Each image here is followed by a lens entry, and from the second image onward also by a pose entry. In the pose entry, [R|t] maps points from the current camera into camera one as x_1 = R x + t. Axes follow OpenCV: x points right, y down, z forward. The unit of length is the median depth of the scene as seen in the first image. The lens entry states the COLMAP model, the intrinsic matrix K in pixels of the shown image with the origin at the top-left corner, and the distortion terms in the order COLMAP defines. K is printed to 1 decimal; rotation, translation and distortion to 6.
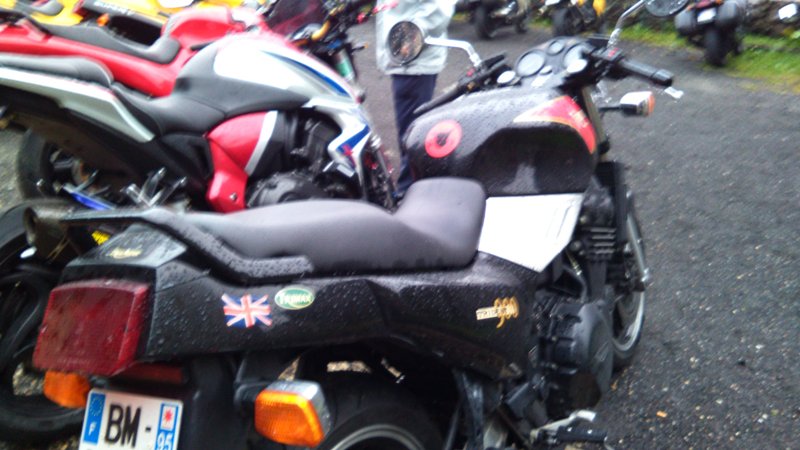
lens RADIAL K [[694.5, 0, 405.1], [0, 694.5, 216.5], [0, 0, 1]] dist [0.183657, -0.387143]
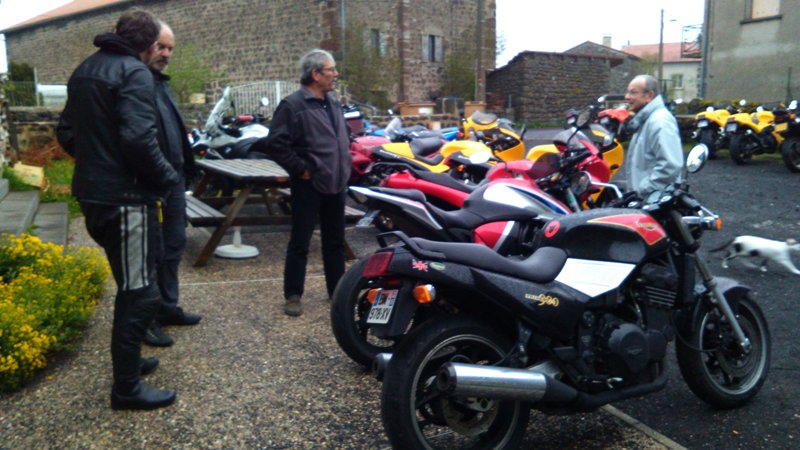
lens RADIAL K [[694.5, 0, 405.1], [0, 694.5, 216.5], [0, 0, 1]] dist [0.183657, -0.387143]
pose [[0.858493, 0.036137, -0.511550, 0.549507], [-0.133212, 0.978987, -0.154401, 0.171540], [0.495221, 0.200697, 0.845267, -0.723790]]
